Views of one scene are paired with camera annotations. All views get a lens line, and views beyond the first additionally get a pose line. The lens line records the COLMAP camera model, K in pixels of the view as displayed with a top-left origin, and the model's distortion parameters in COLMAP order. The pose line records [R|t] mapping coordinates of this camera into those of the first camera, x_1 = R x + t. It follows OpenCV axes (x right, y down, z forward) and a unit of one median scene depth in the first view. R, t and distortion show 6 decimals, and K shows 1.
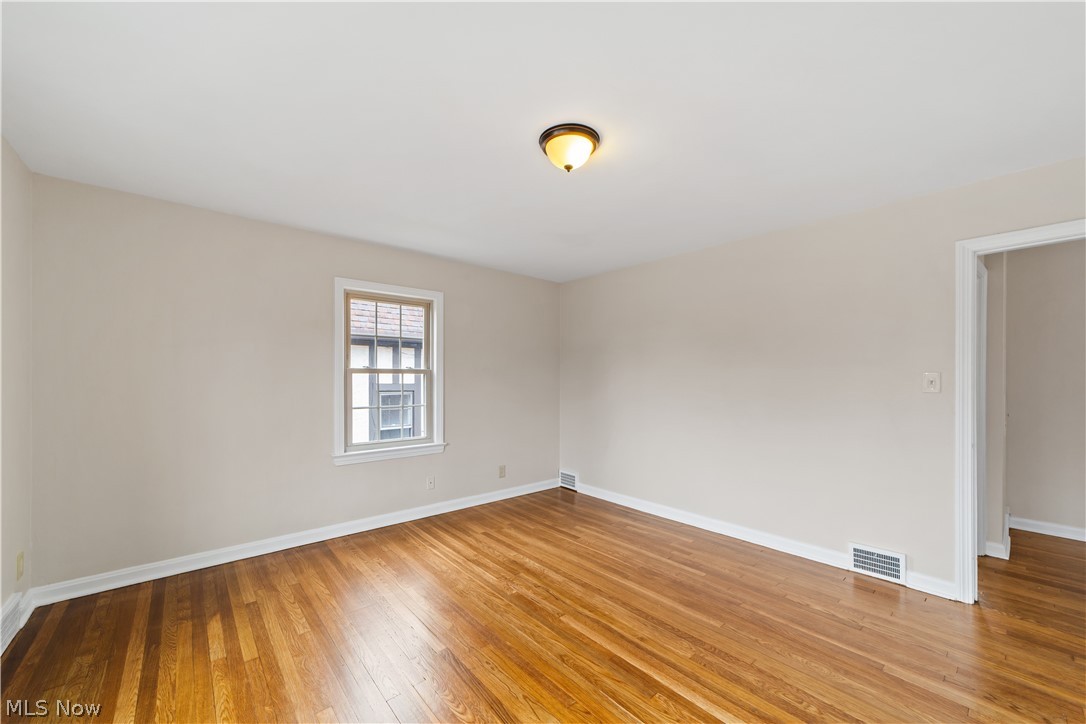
lens RADIAL K [[413.9, 0, 543.0], [0, 413.9, 369.9], [0, 0, 1]] dist [-0.013246, 0.006801]
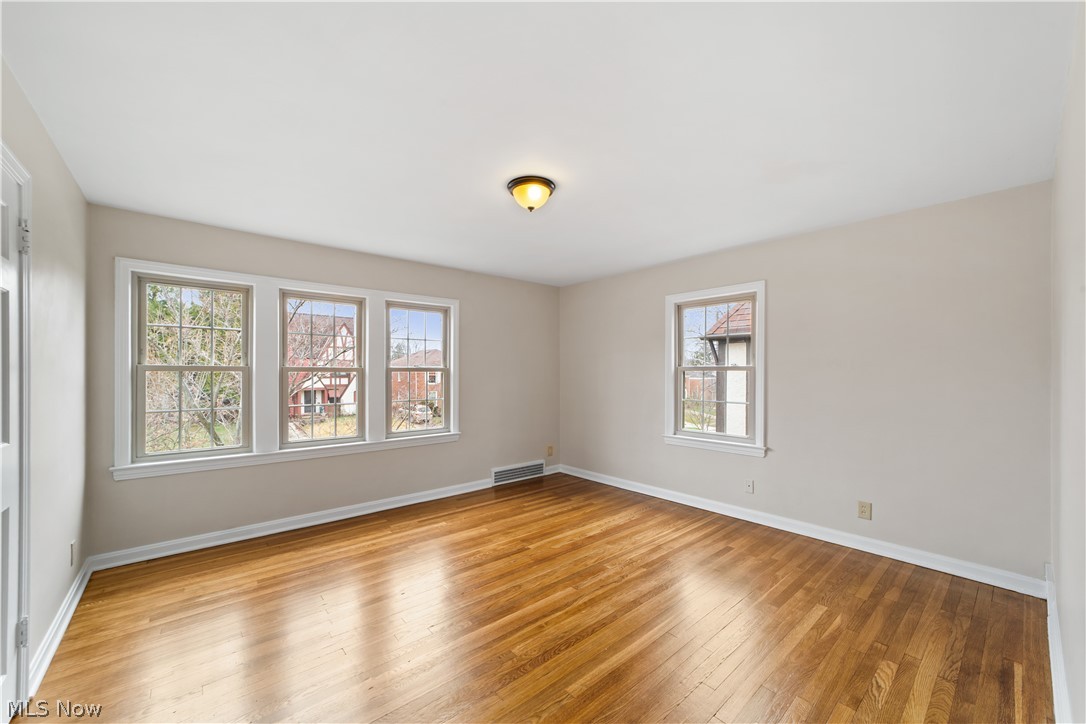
lens RADIAL K [[434.5, 0, 542.3], [0, 434.5, 369.2], [0, 0, 1]] dist [-0.015931, 0.008659]
pose [[-0.015677, -0.012716, -0.999796, 0.927773], [0.020335, 0.999708, -0.013034, 0.019486], [0.999670, -0.020535, -0.015414, 0.723759]]
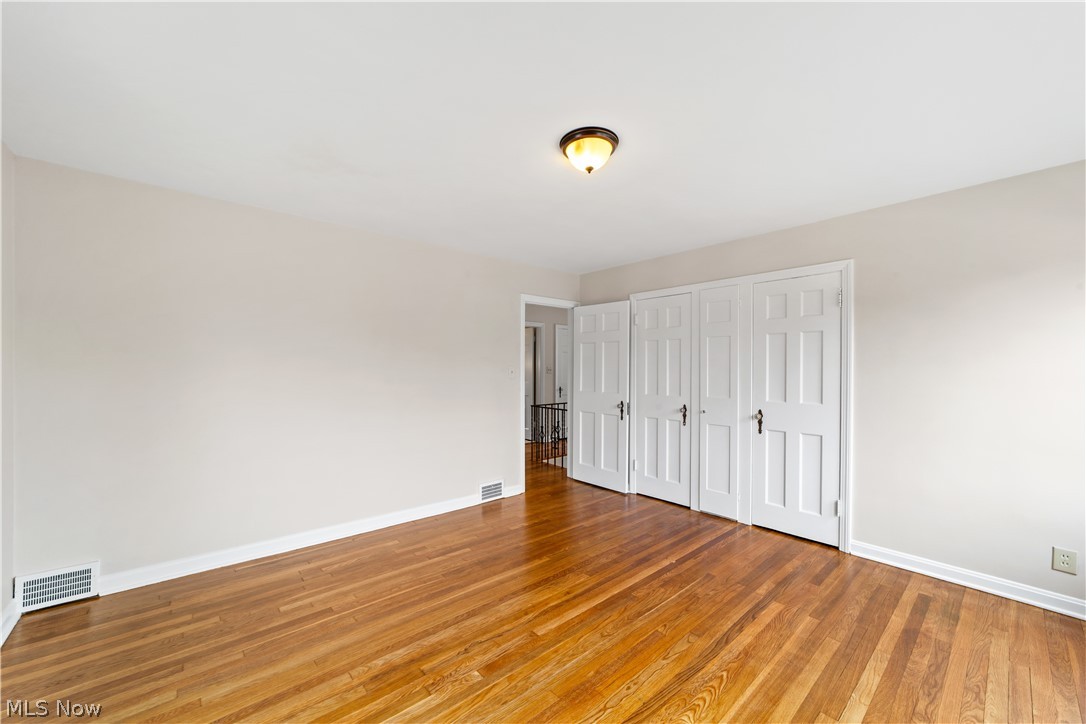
lens RADIAL K [[413.9, 0, 543.0], [0, 413.9, 369.9], [0, 0, 1]] dist [-0.013246, 0.006801]
pose [[0.007654, -0.004565, 0.999960, -0.650546], [-0.024164, 0.999697, 0.004749, 0.013839], [-0.999679, -0.024199, 0.007541, 0.758547]]
